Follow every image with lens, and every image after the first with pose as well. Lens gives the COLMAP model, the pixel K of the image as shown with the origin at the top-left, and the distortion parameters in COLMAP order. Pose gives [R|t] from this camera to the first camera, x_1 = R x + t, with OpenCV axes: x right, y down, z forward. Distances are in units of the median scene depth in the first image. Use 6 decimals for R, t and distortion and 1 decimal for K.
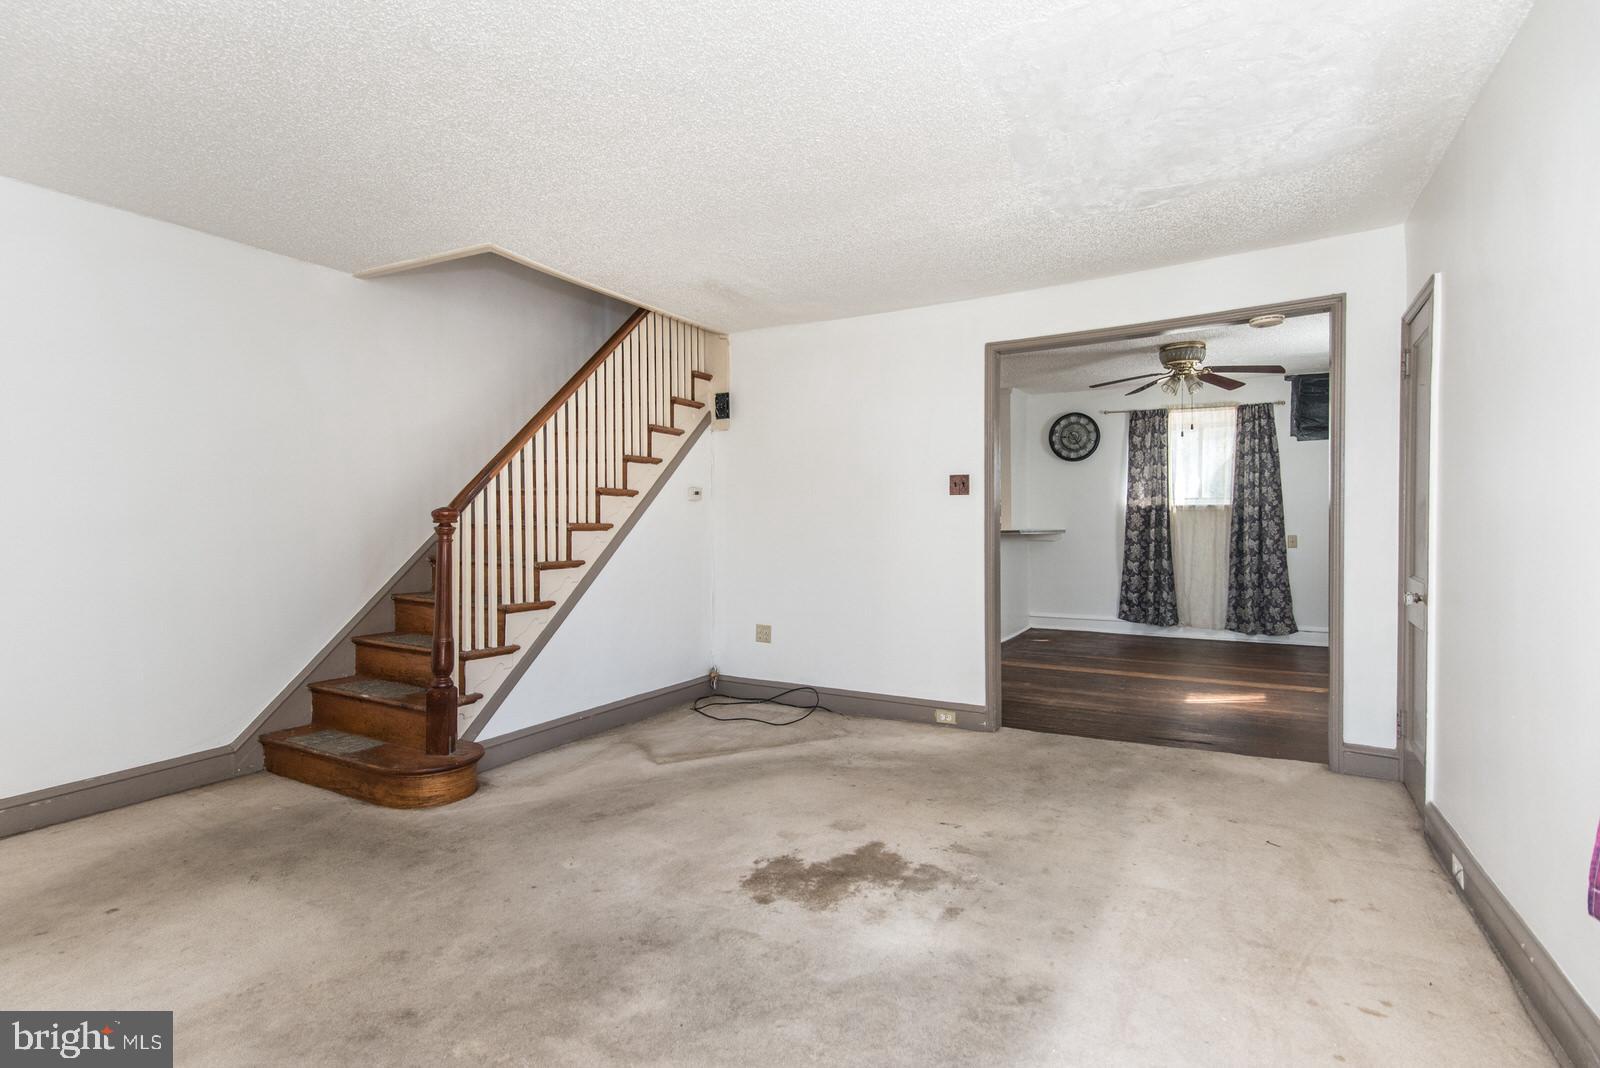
lens RADIAL K [[792.1, 0, 793.9], [0, 792.1, 532.1], [0, 0, 1]] dist [0.018392, 0.000001]
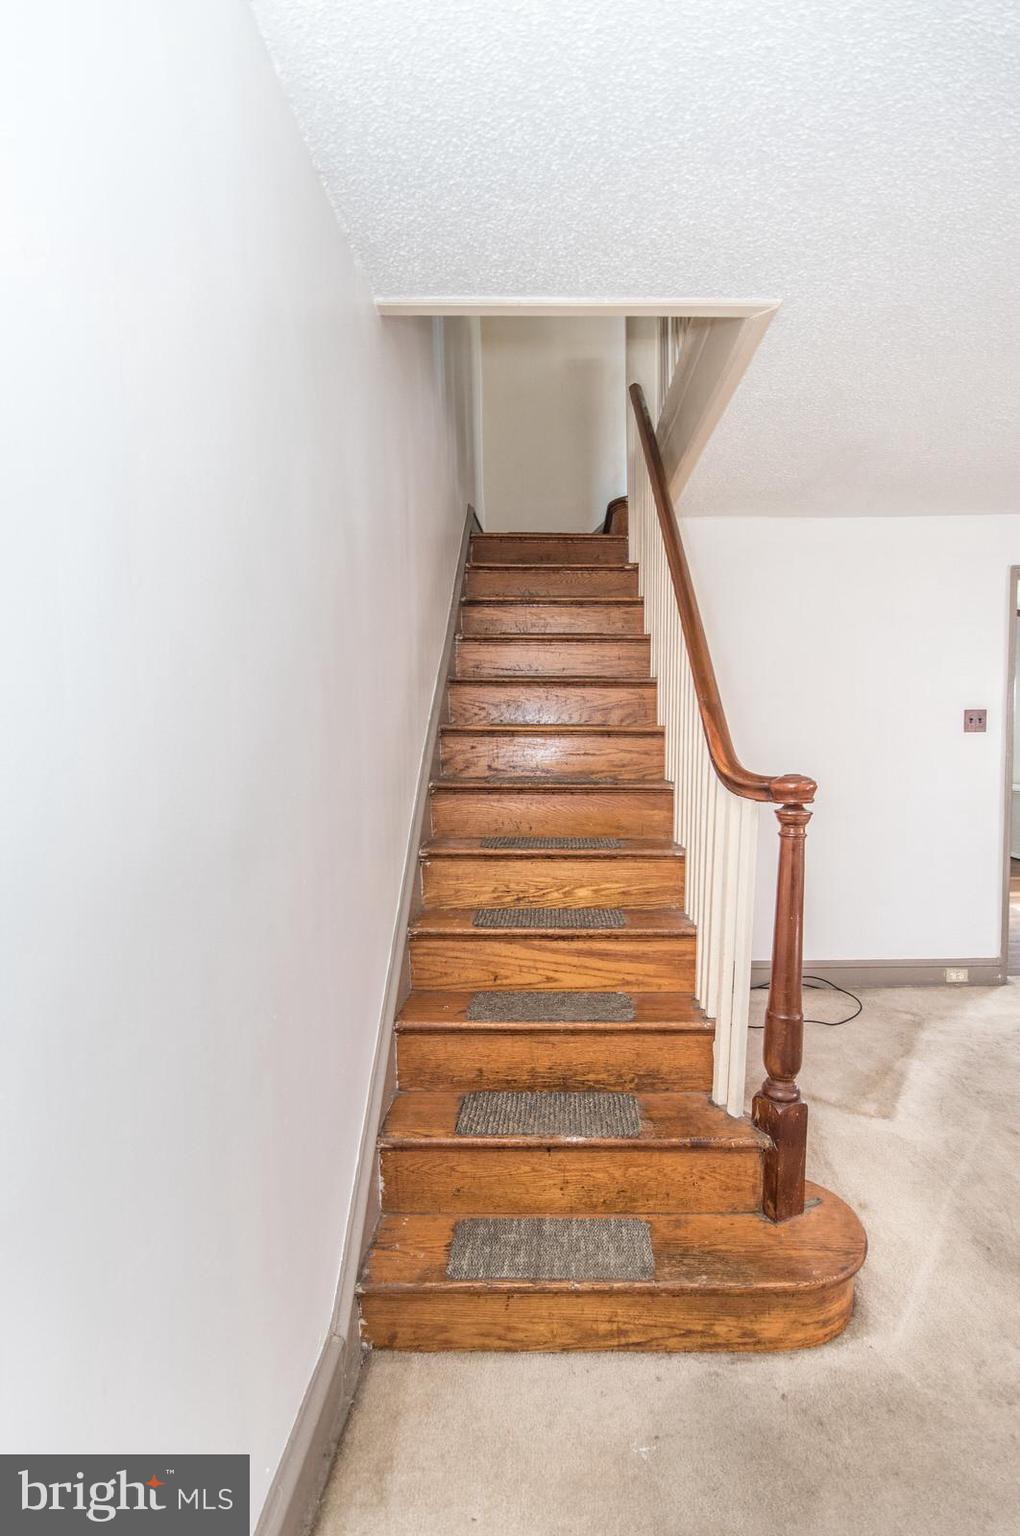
lens RADIAL K [[775.2, 0, 569.8], [0, 775.2, 774.7], [0, 0, 1]] dist [0.000033, -0.000324]
pose [[0.866057, -0.037158, 0.498563, -0.384578], [0.018290, 0.998921, 0.042680, -0.026726], [-0.499611, -0.027845, 0.865802, 0.278847]]
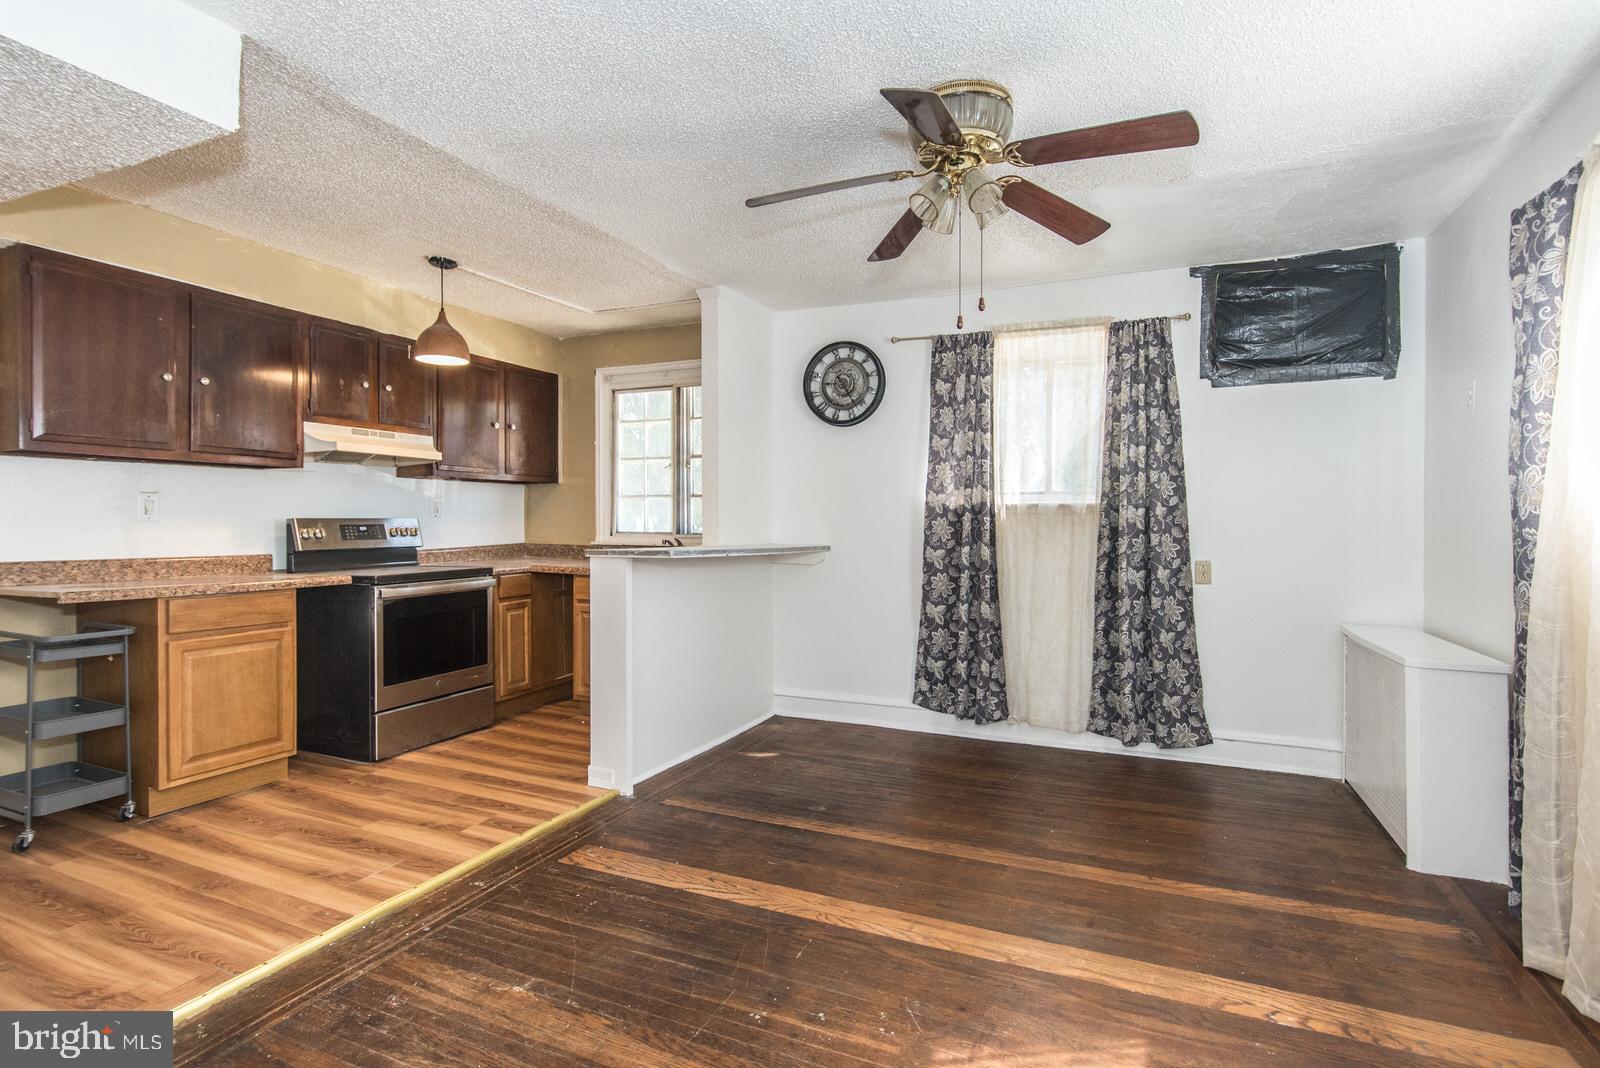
lens RADIAL K [[798.2, 0, 796.7], [0, 798.2, 528.4], [0, 0, 1]] dist [0.003206, -0.000638]
pose [[0.995617, 0.009621, 0.093026, 0.297790], [-0.008589, 0.999897, -0.011495, -0.009736], [-0.093127, 0.010646, 0.995597, 0.482633]]
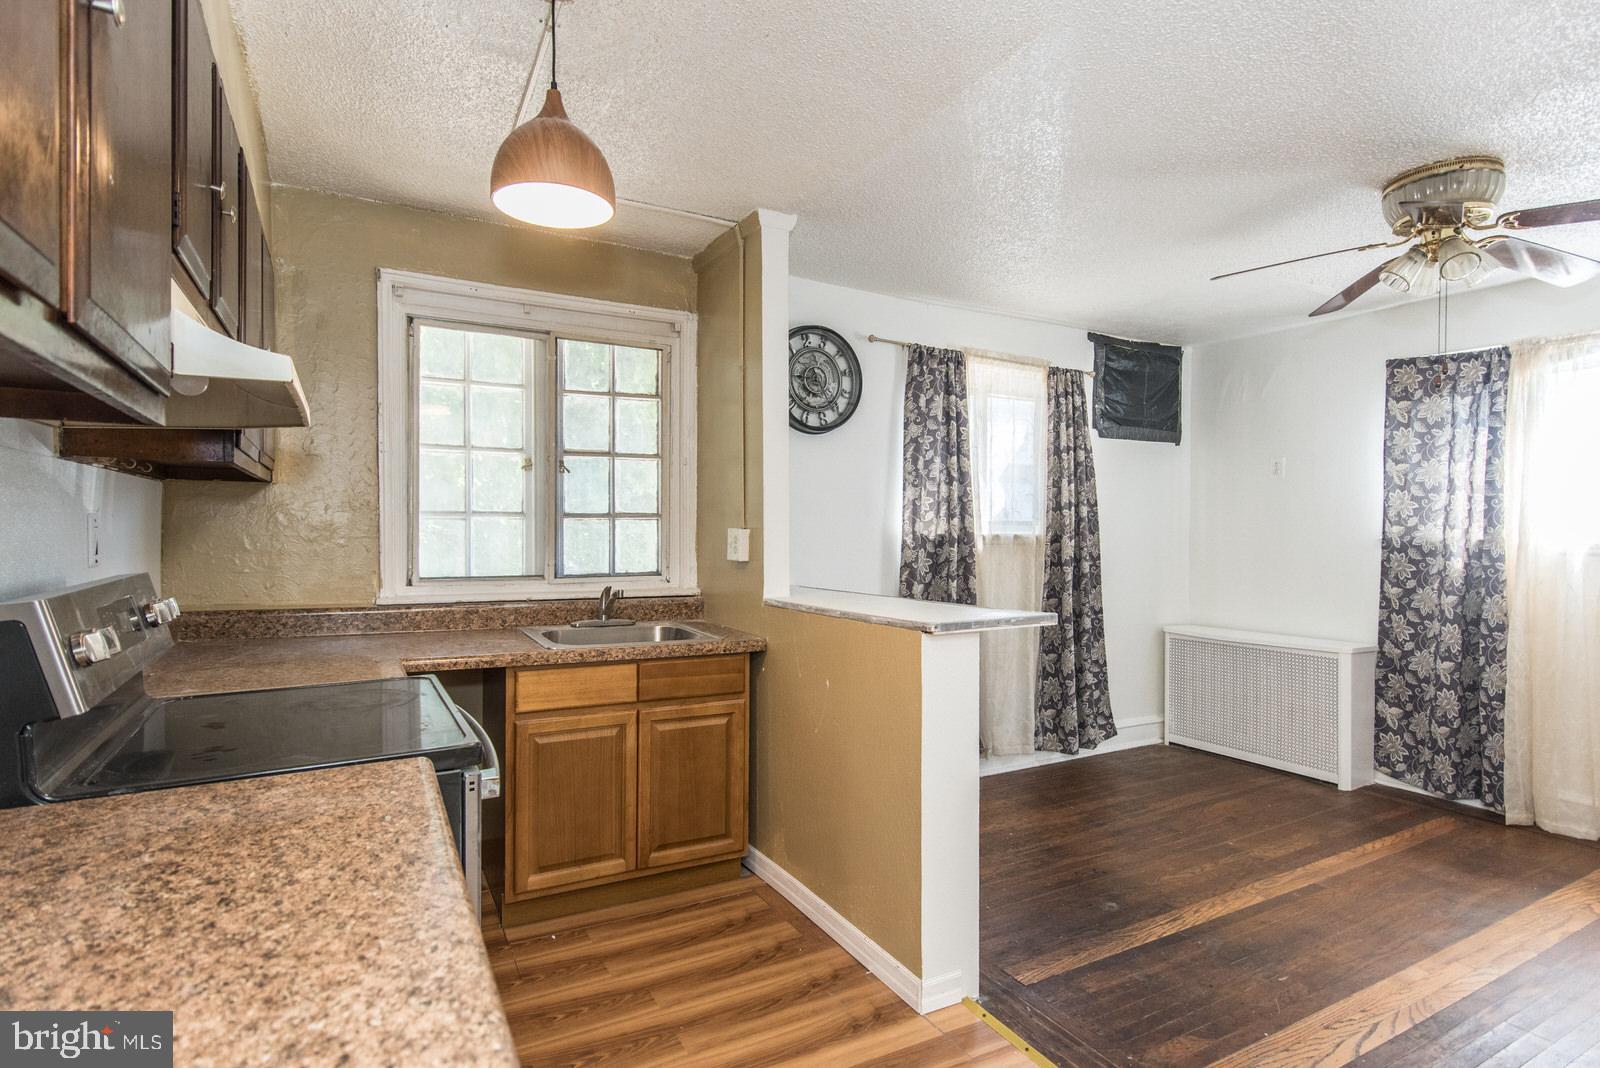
lens RADIAL K [[814.8, 0, 803.1], [0, 814.8, 537.5], [0, 0, 1]] dist [-0.000096, -0.000418]
pose [[0.516509, 0.002135, 0.856279, -0.054157], [0.006797, 0.999955, -0.006593, -0.030129], [-0.856255, 0.009225, 0.516471, 0.857493]]
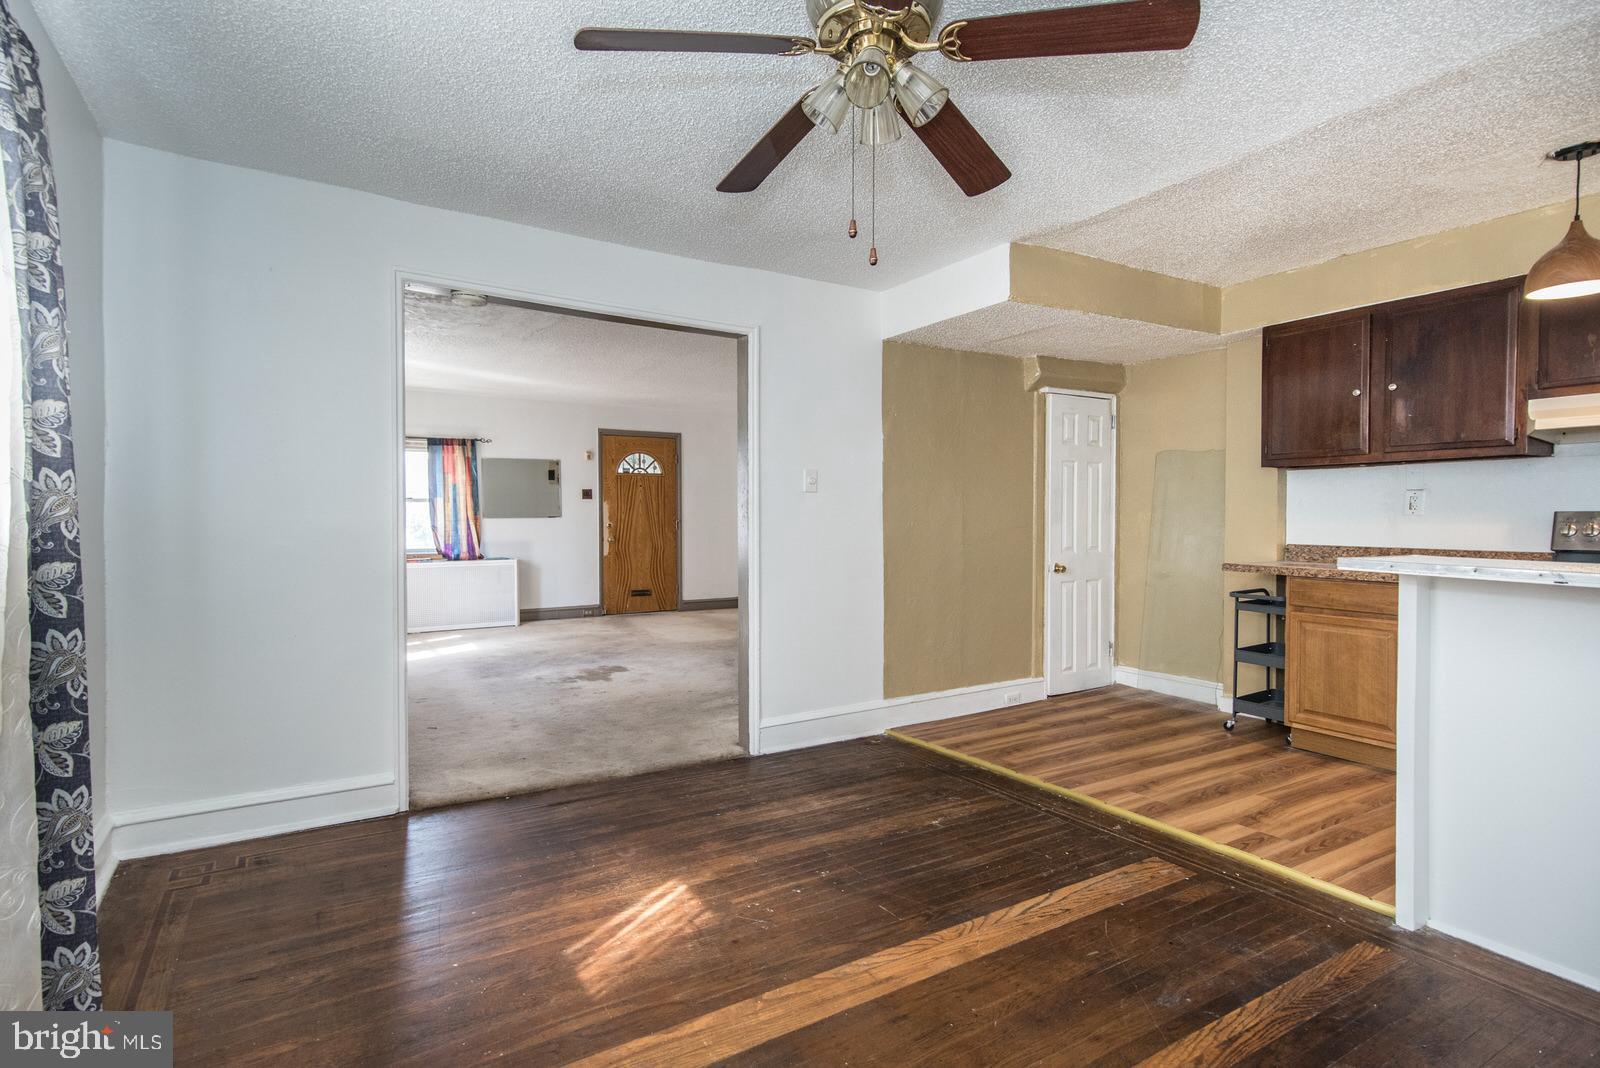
lens RADIAL K [[792.1, 0, 793.9], [0, 792.1, 532.1], [0, 0, 1]] dist [0.018392, 0.000001]
pose [[-0.481919, 0.024406, -0.875876, 0.626257], [-0.009437, 0.999409, 0.033041, -0.016832], [0.876165, 0.024189, -0.481404, 0.903575]]
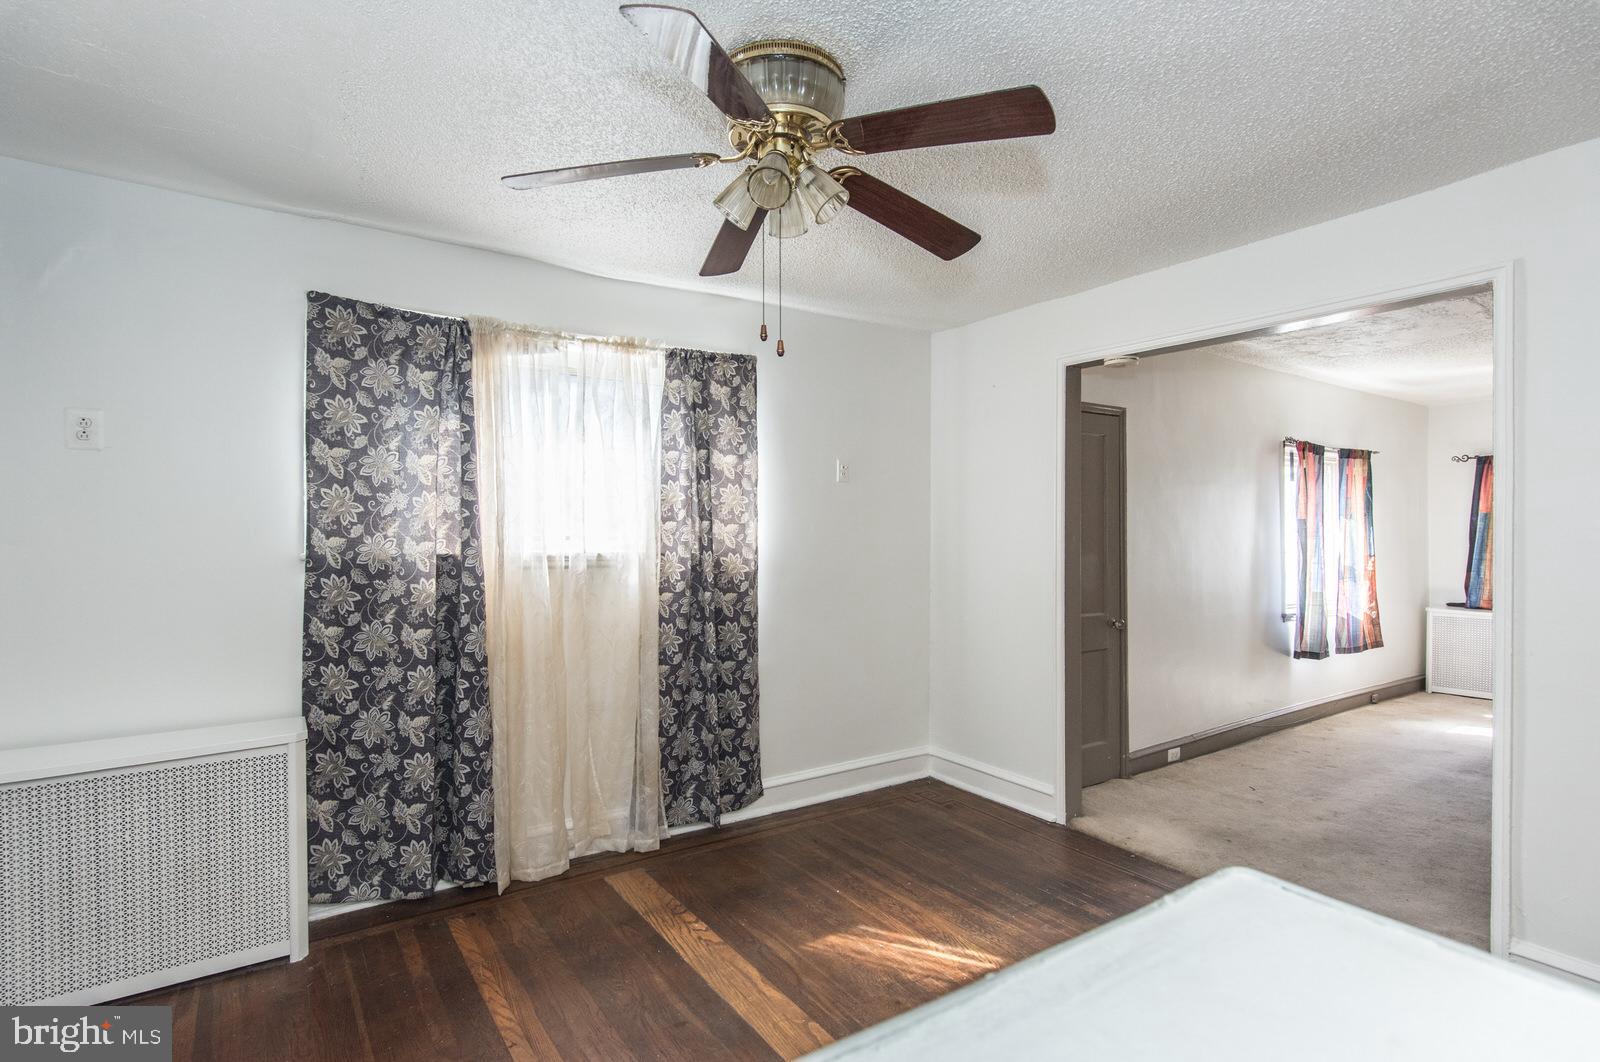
lens RADIAL K [[788.6, 0, 780.0], [0, 788.6, 551.4], [0, 0, 1]] dist [0.013820, 0.000076]
pose [[-0.884151, 0.010455, 0.467084, 0.274349], [0.023017, 0.999510, 0.021196, -0.035375], [-0.466634, 0.029491, -0.883959, 1.031148]]
